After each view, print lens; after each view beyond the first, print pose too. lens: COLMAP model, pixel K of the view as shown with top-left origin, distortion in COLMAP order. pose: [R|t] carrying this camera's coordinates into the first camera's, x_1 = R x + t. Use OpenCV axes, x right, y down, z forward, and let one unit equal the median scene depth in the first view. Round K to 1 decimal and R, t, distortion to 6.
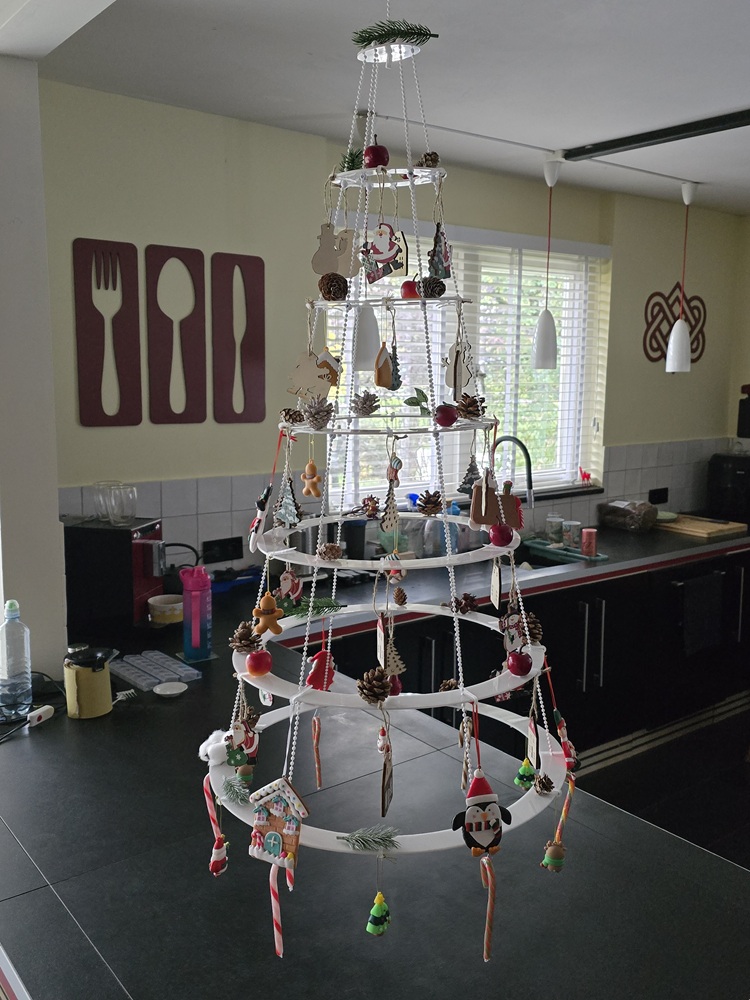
lens RADIAL K [[888.4, 0, 375.0], [0, 888.4, 500.0], [0, 0, 1]] dist [0.074637, -0.131228]
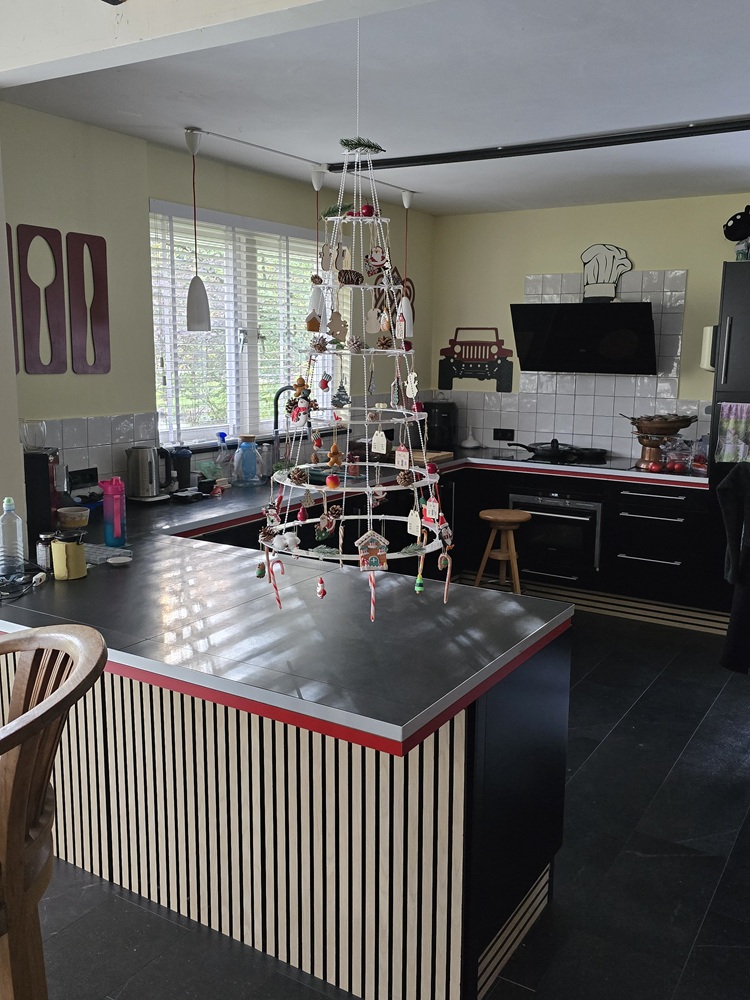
lens RADIAL K [[887.4, 0, 369.9], [0, 887.4, 521.3], [0, 0, 1]] dist [0.081610, -0.165043]
pose [[0.936122, -0.066310, 0.345367, -0.193699], [0.048018, 0.996966, 0.061265, 0.048488], [-0.348382, -0.040768, 0.936466, -0.240492]]
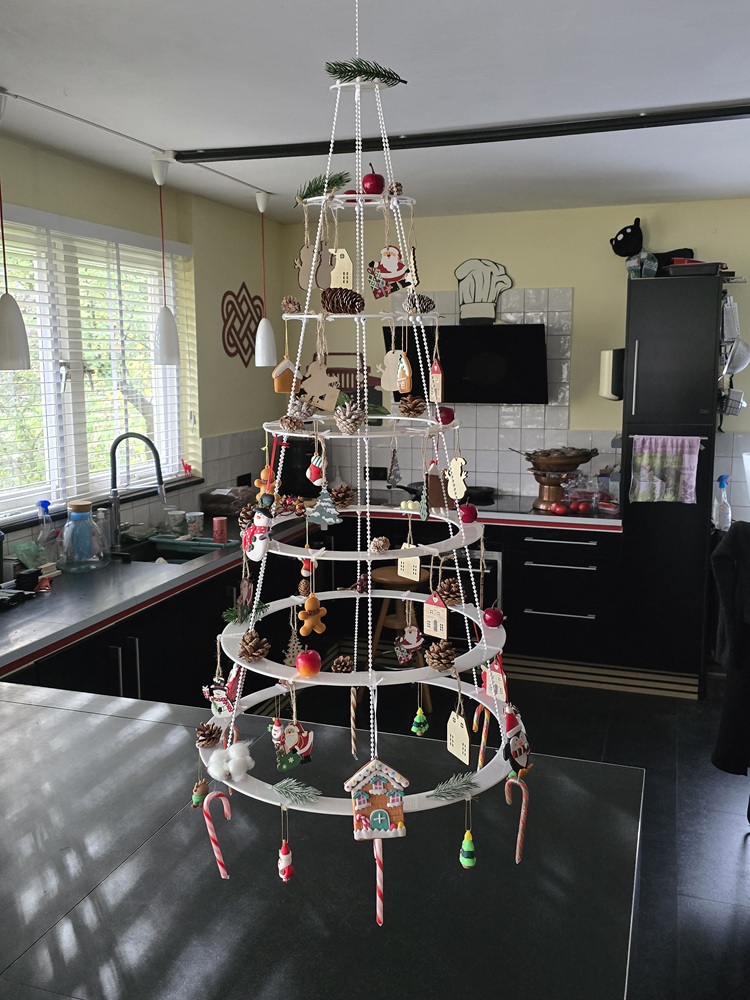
lens RADIAL K [[888.4, 0, 375.0], [0, 888.4, 500.0], [0, 0, 1]] dist [0.074637, -0.131228]
pose [[0.827738, -0.098376, 0.552423, -0.179182], [0.092441, 0.994967, 0.038673, -0.011180], [-0.553447, 0.019055, 0.832666, 0.026275]]
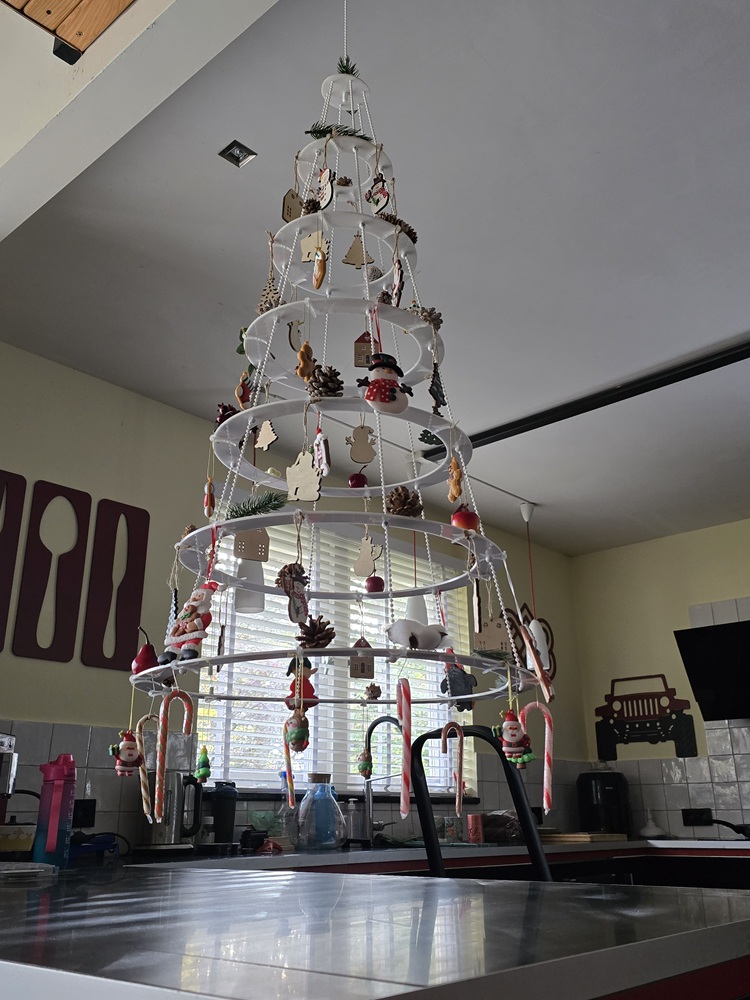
lens RADIAL K [[888.4, 0, 375.0], [0, 888.4, 500.0], [0, 0, 1]] dist [0.074637, -0.131228]
pose [[0.984171, 0.045440, 0.171298, -0.037406], [0.041868, 0.879597, -0.473875, 0.179068], [-0.172207, 0.473545, 0.863771, 0.047210]]
